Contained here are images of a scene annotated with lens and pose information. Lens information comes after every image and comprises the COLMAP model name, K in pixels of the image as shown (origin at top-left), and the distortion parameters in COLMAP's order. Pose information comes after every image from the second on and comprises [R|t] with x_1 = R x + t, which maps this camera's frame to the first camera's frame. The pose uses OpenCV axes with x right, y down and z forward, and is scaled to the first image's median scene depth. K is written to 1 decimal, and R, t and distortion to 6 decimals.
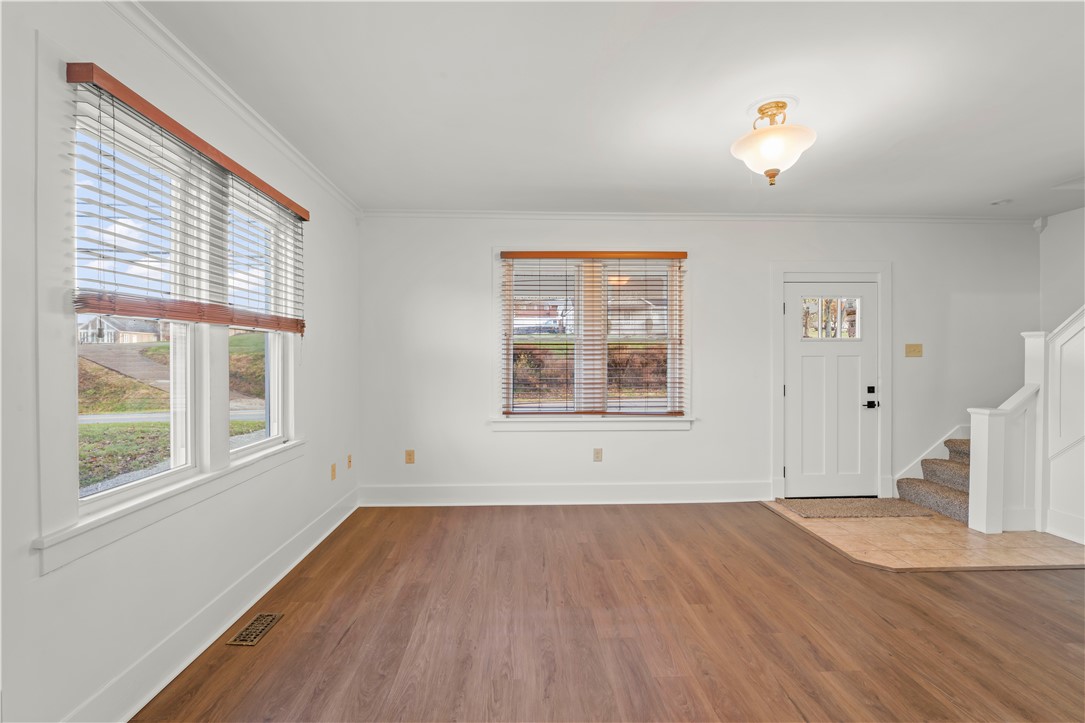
lens RADIAL K [[494.3, 0, 540.2], [0, 494.3, 361.6], [0, 0, 1]] dist [-0.016988, 0.002278]
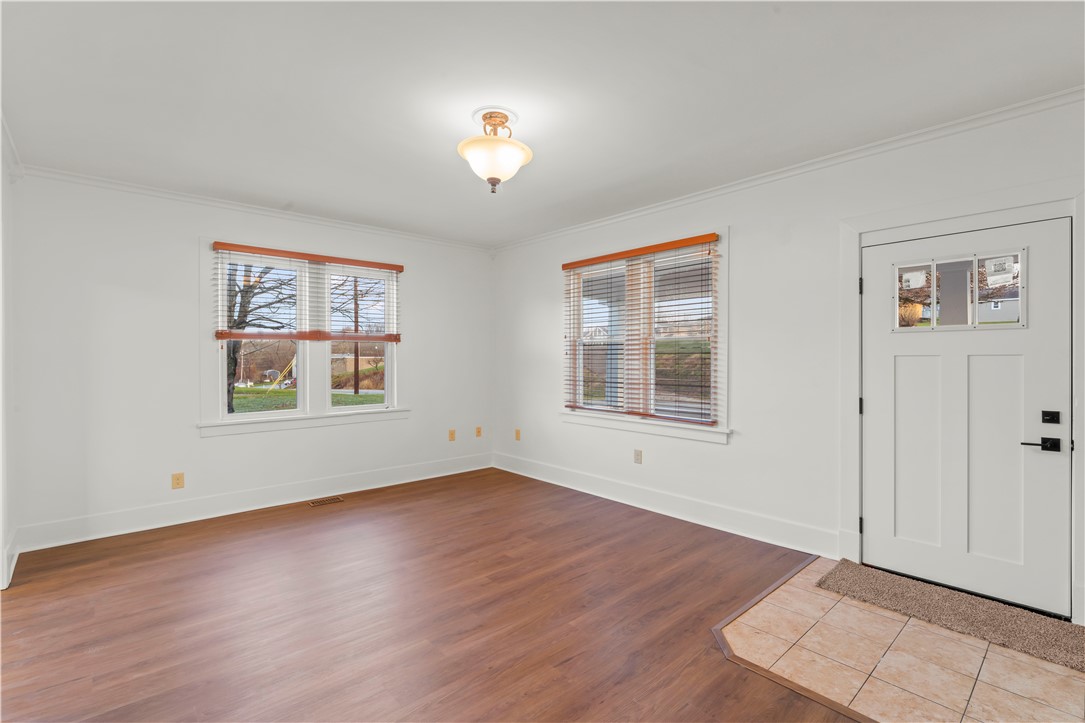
lens RADIAL K [[494.3, 0, 539.0], [0, 494.3, 367.5], [0, 0, 1]] dist [-0.016988, 0.002278]
pose [[0.633633, 0.015600, -0.773476, 0.822915], [-0.004399, 0.999853, 0.016563, -0.004126], [0.773621, -0.007092, 0.633609, 0.250265]]
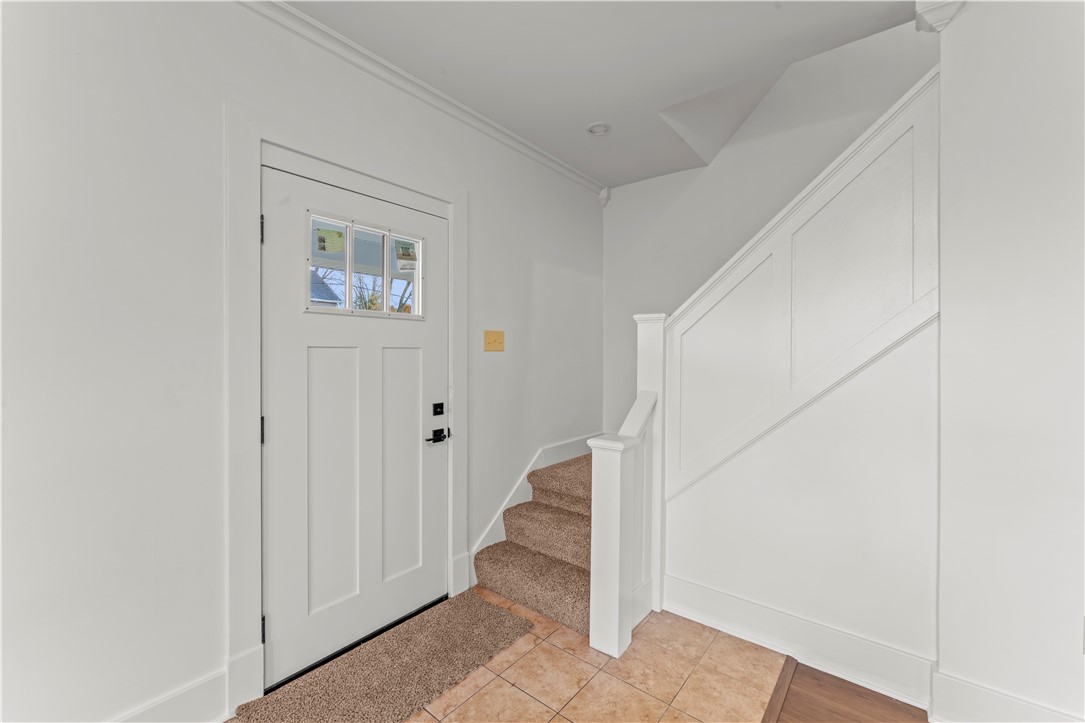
lens RADIAL K [[452.4, 0, 529.6], [0, 452.4, 358.8], [0, 0, 1]] dist [-0.000032, 0.000350]
pose [[0.668287, -0.000275, 0.743903, 0.406810], [0.000139, 1.000000, 0.000245, -0.000040], [-0.743903, -0.000061, 0.668287, 0.652582]]
